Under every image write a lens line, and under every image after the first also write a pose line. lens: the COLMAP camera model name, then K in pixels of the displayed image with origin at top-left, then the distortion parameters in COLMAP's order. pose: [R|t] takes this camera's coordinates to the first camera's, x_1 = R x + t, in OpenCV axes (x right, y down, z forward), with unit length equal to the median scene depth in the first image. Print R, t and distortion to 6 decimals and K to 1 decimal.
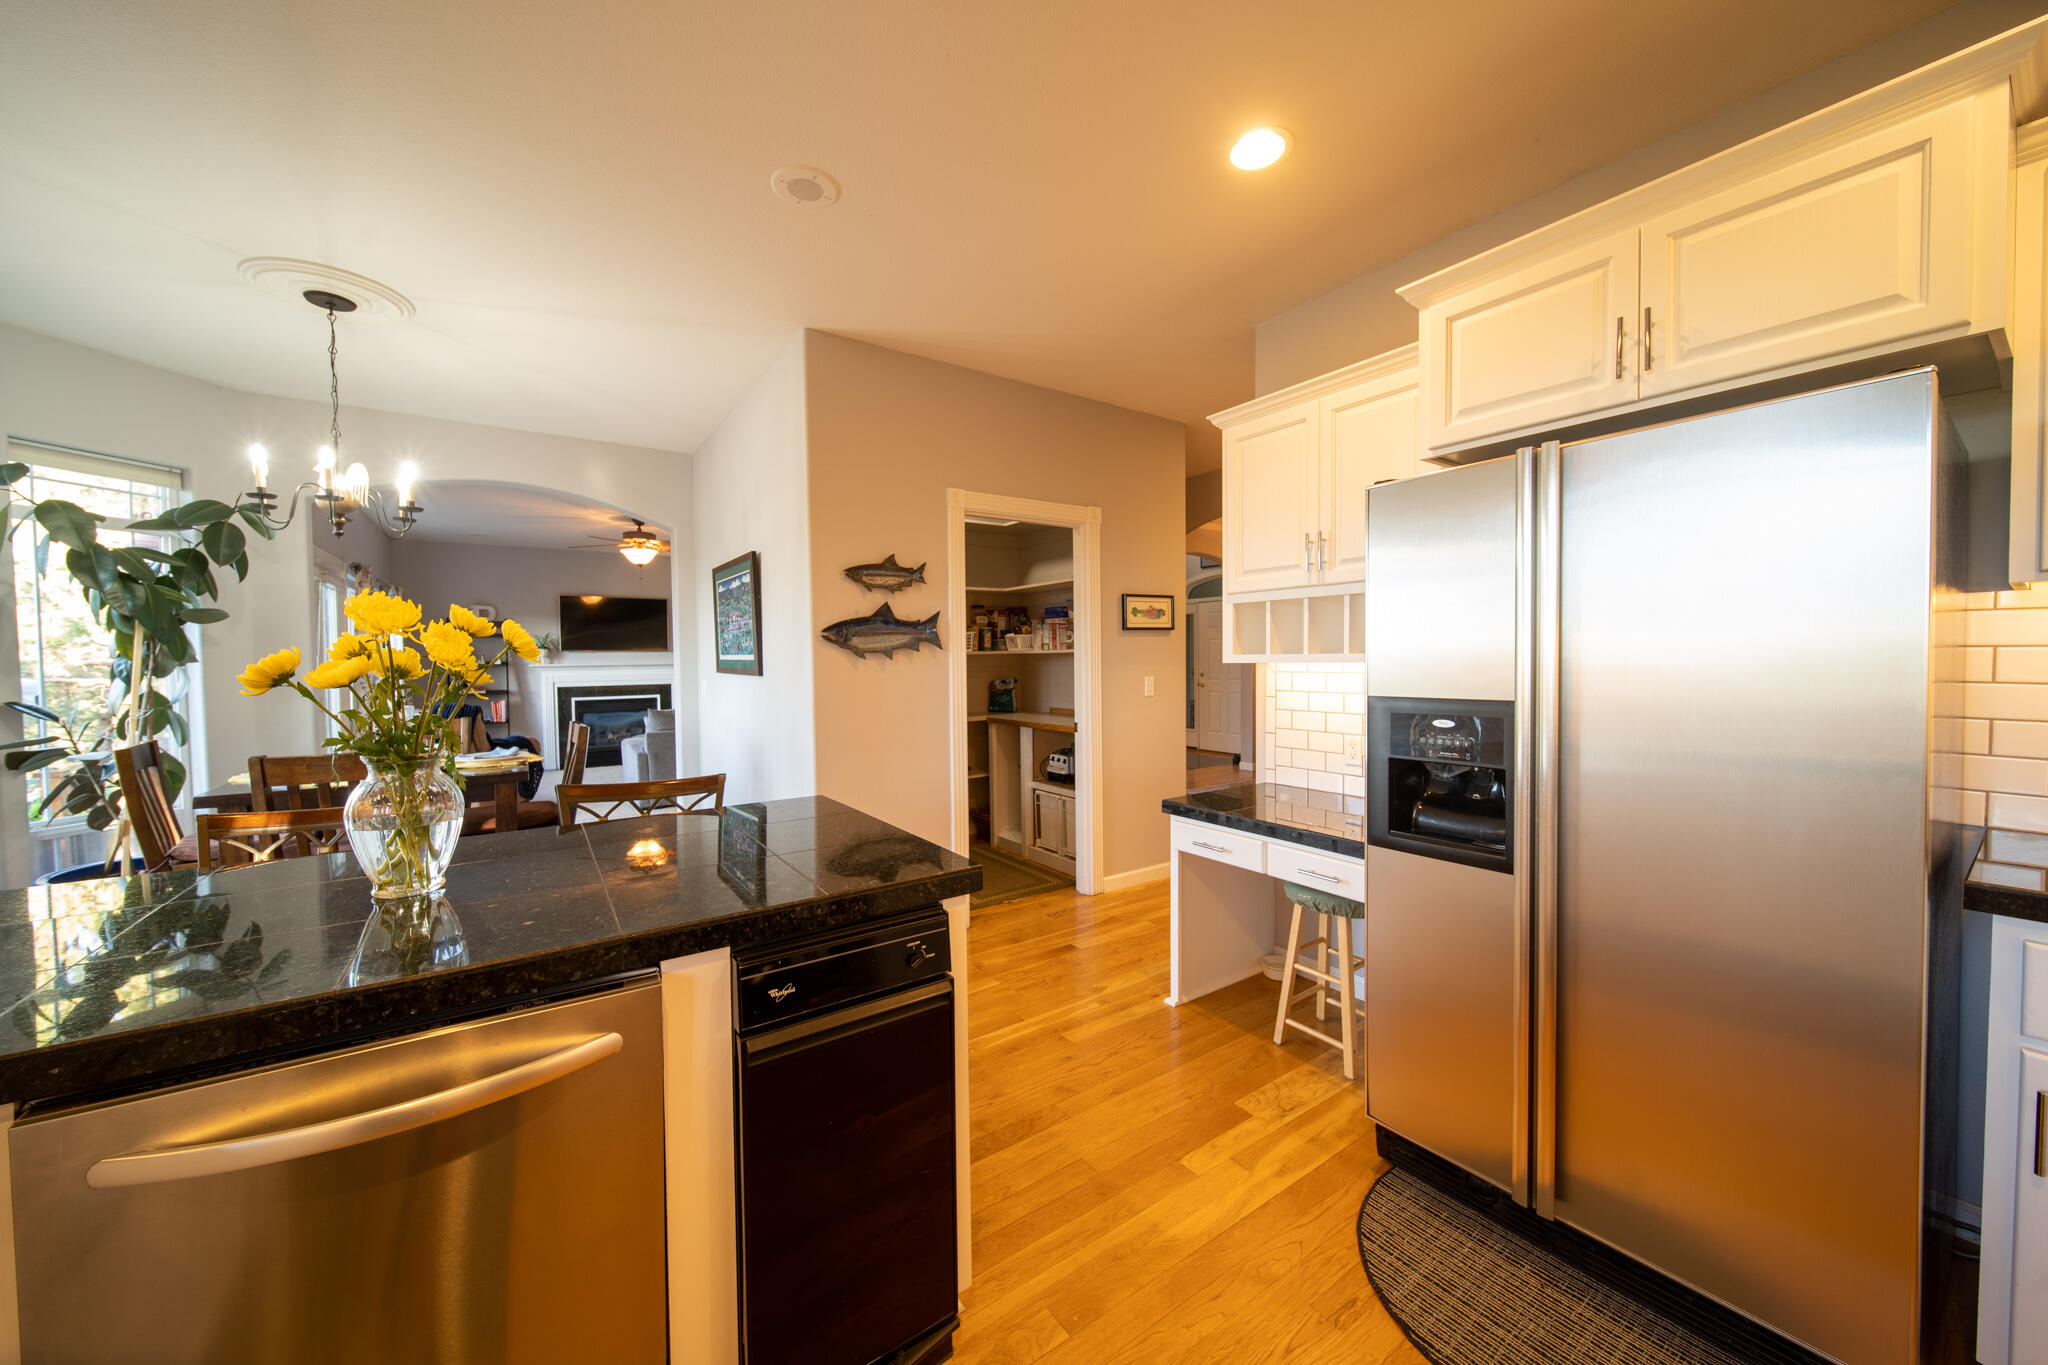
lens RADIAL K [[739.0, 0, 1030.3], [0, 739.0, 673.9], [0, 0, 1]] dist [-0.001285, -0.000134]
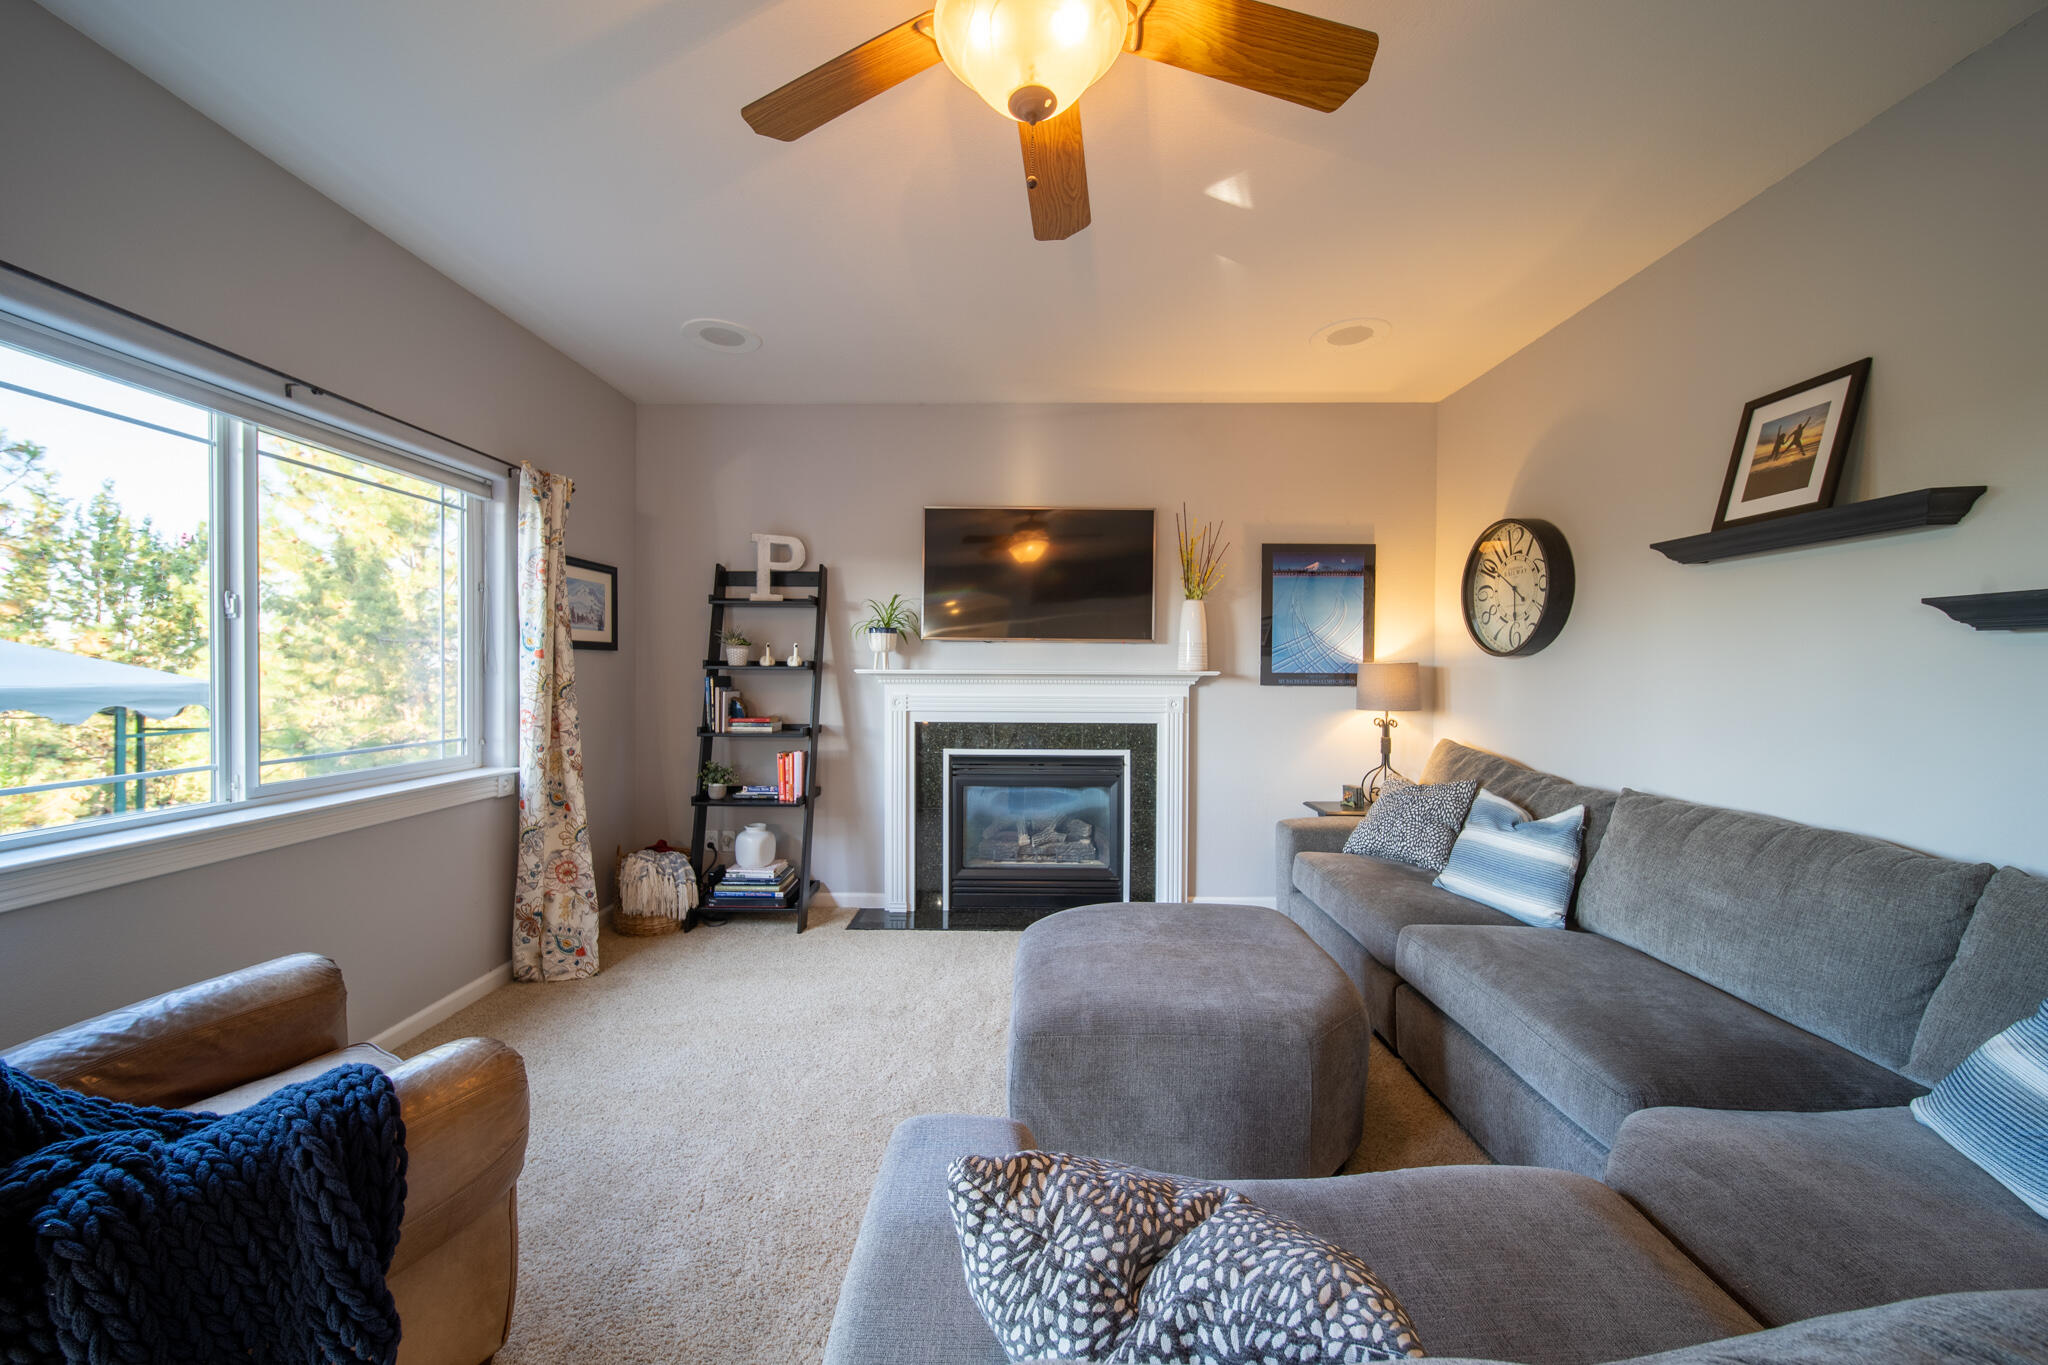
lens RADIAL K [[739.0, 0, 1028.5], [0, 739.0, 676.5], [0, 0, 1]] dist [-0.001285, -0.000134]
pose [[0.812038, 0.018355, -0.583316, -0.339150], [-0.025324, 0.999672, -0.003796, -0.008502], [0.583055, 0.017854, 0.812237, 0.693671]]
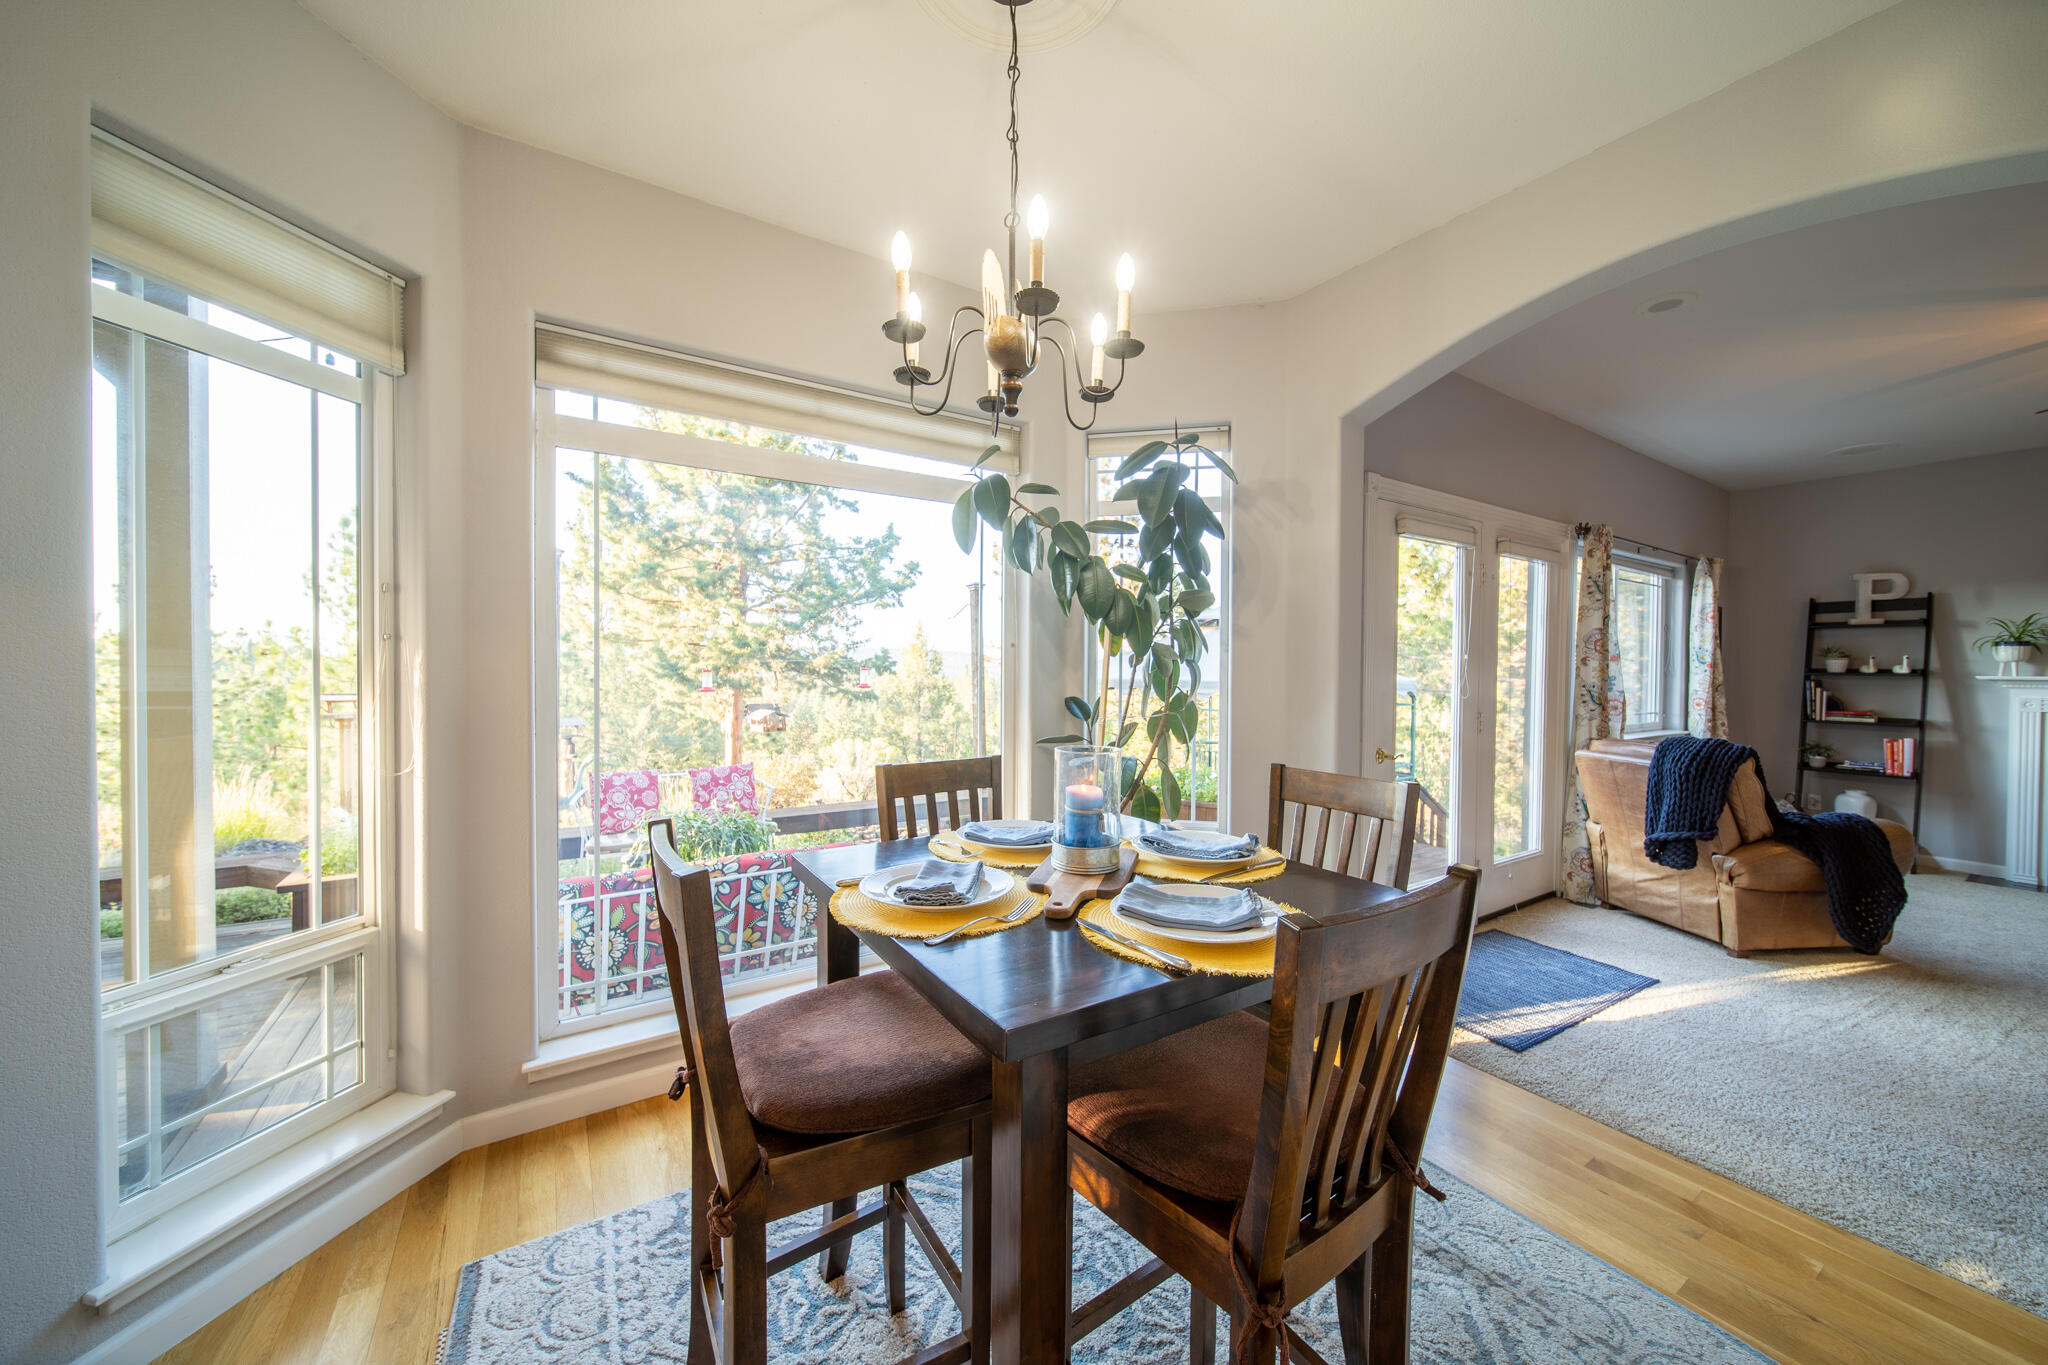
lens RADIAL K [[739.0, 0, 1024.9], [0, 739.0, 681.3], [0, 0, 1]] dist [-0.001285, -0.000134]
pose [[-0.038066, 0.028508, -0.998868, -0.124036], [-0.029974, 0.999111, 0.029657, -0.003401], [0.998826, 0.031069, -0.037178, 0.332469]]
